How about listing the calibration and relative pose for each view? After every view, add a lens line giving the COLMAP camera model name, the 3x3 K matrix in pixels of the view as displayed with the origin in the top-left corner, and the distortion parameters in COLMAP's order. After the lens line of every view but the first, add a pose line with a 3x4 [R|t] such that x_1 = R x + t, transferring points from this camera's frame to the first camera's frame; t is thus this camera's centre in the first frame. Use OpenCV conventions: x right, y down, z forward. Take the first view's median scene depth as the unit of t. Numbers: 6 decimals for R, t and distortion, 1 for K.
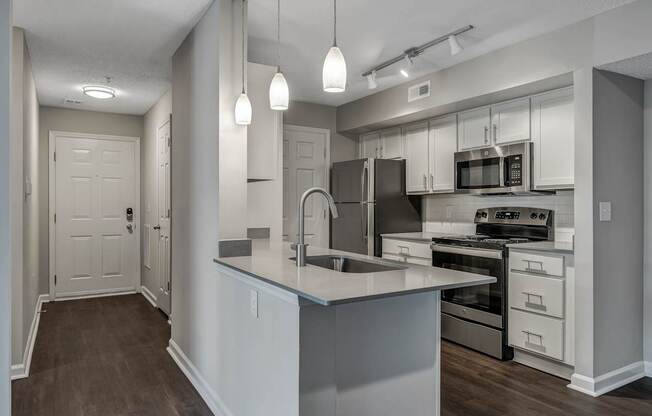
lens RADIAL K [[442.5, 0, 327.8], [0, 442.5, 206.8], [0, 0, 1]] dist [0.011005, -0.004249]
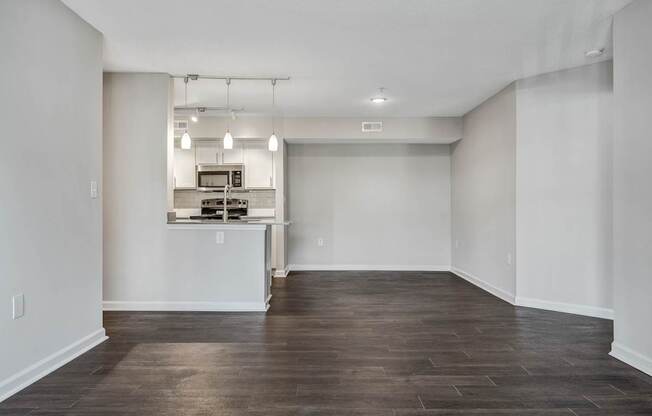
lens RADIAL K [[442.5, 0, 327.0], [0, 442.5, 209.2], [0, 0, 1]] dist [0.011005, -0.004249]
pose [[0.515639, -0.006558, 0.856781, -1.009331], [0.003791, 0.999978, 0.005373, 0.039858], [-0.856798, 0.000478, 0.515652, -0.317084]]
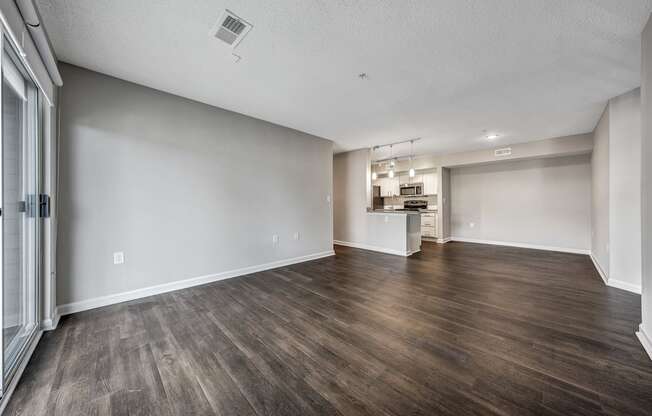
lens RADIAL K [[225.6, 0, 324.5], [0, 225.6, 204.2], [0, 0, 1]] dist [-0.001380, -0.000084]
pose [[0.976280, -0.005125, 0.216451, -0.763209], [0.006619, 0.999959, -0.006176, 0.042256], [-0.216410, 0.007462, 0.976274, -0.680063]]
